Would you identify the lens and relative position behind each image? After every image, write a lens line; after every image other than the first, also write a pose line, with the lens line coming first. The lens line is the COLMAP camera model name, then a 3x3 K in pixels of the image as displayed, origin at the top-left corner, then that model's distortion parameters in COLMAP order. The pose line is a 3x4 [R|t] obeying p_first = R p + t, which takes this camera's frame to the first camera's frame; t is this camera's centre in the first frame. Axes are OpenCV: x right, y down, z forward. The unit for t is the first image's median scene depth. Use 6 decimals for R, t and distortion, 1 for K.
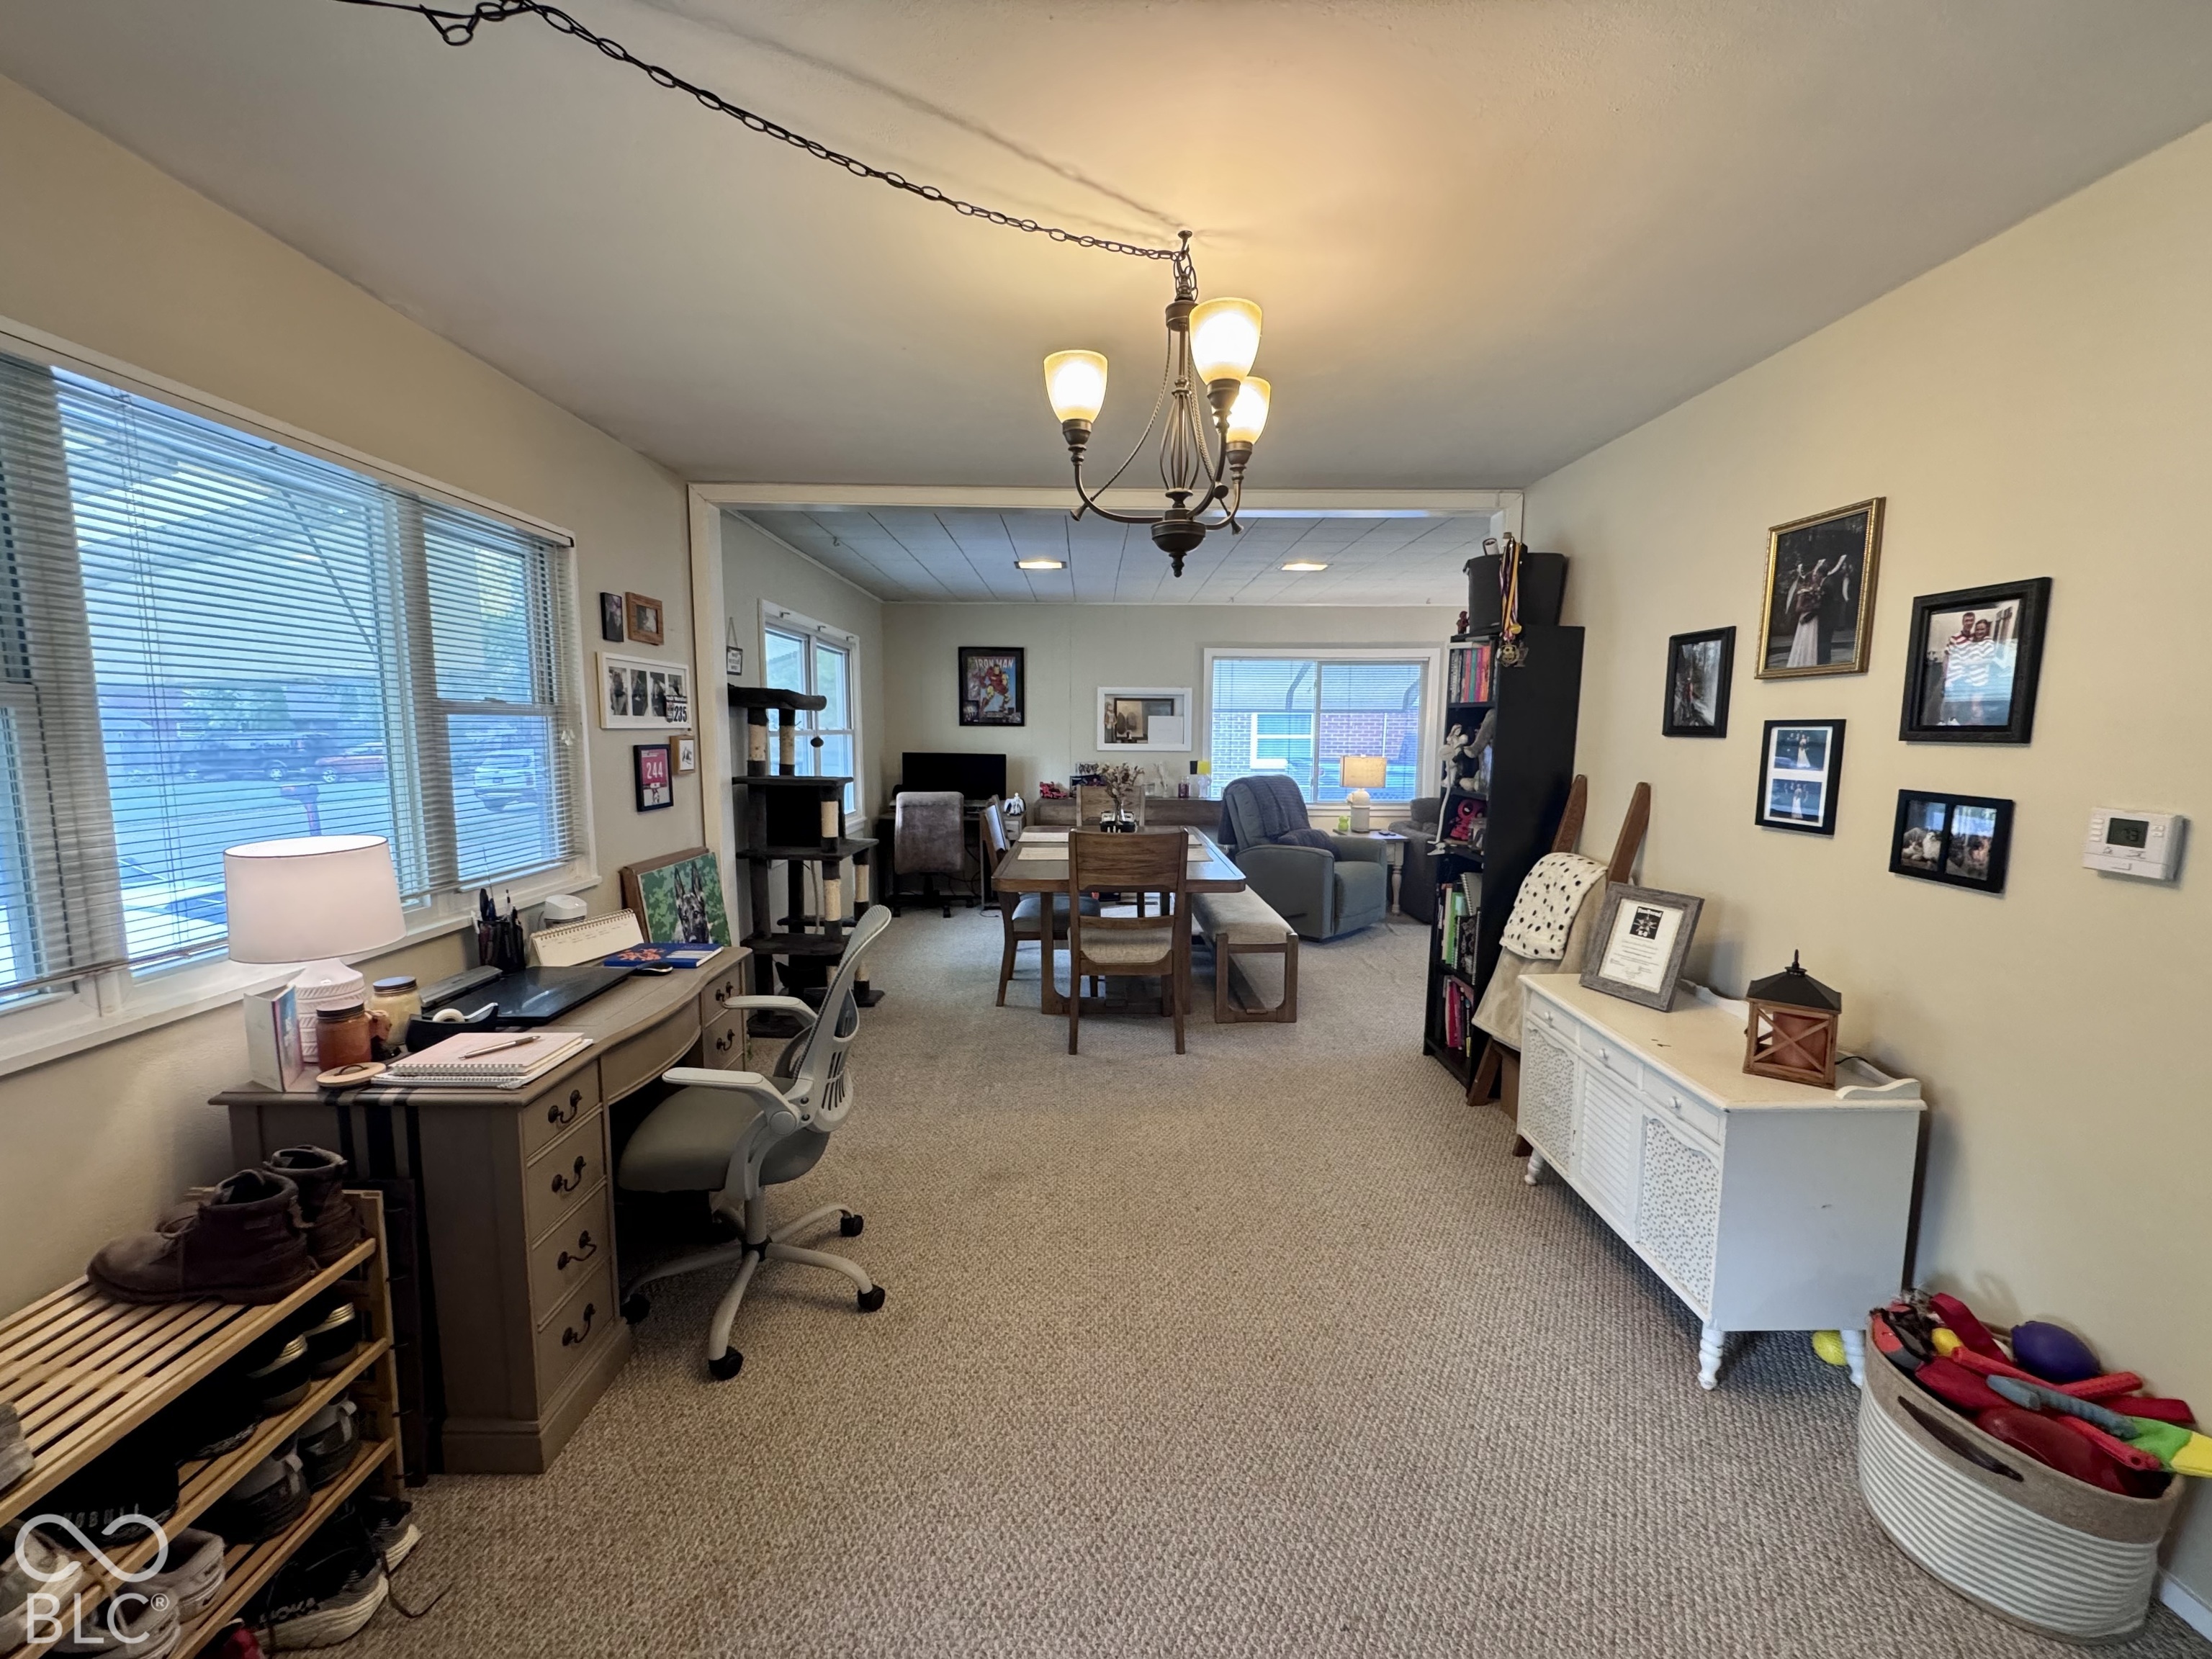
lens RADIAL K [[898.7, 0, 1105.3], [0, 898.7, 831.7], [0, 0, 1]] dist [0.001088, 0.000318]
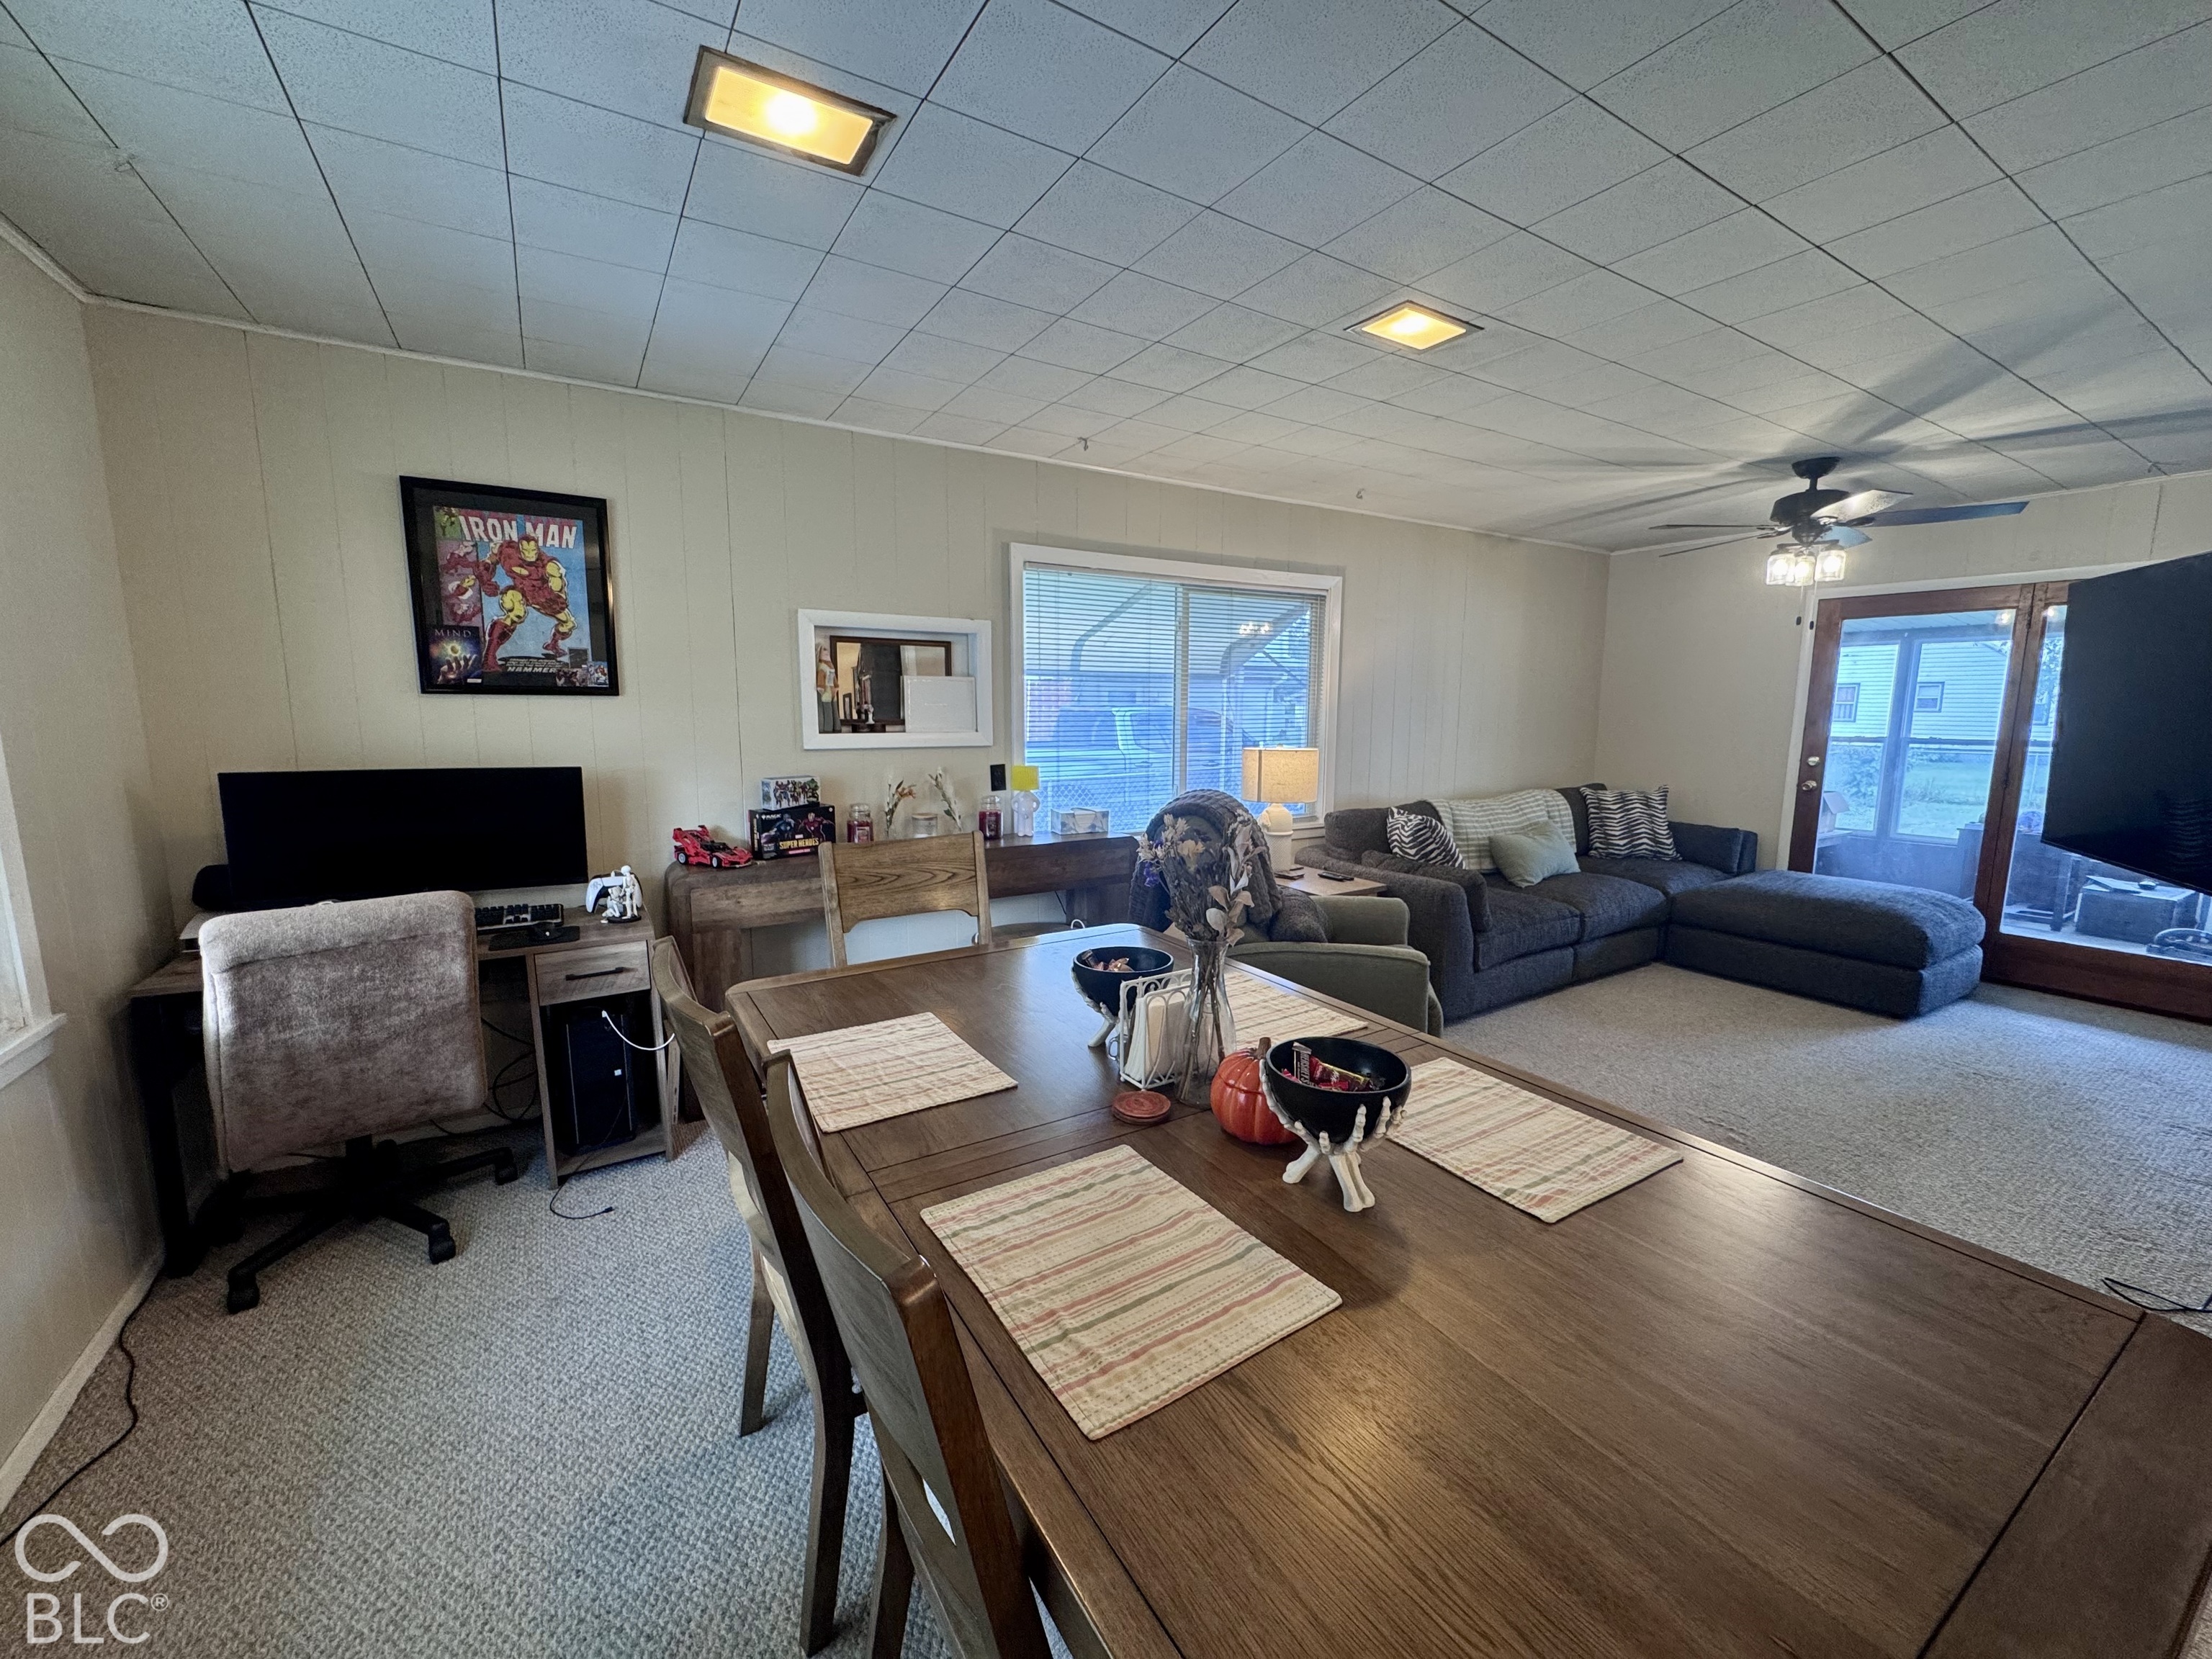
lens RADIAL K [[898.7, 0, 1114.8], [0, 898.7, 828.0], [0, 0, 1]] dist [0.001088, 0.000318]
pose [[0.855759, -0.072242, 0.512307, -0.111509], [0.061484, 0.997387, 0.037941, -0.058953], [-0.513709, -0.000970, 0.857964, 0.533452]]
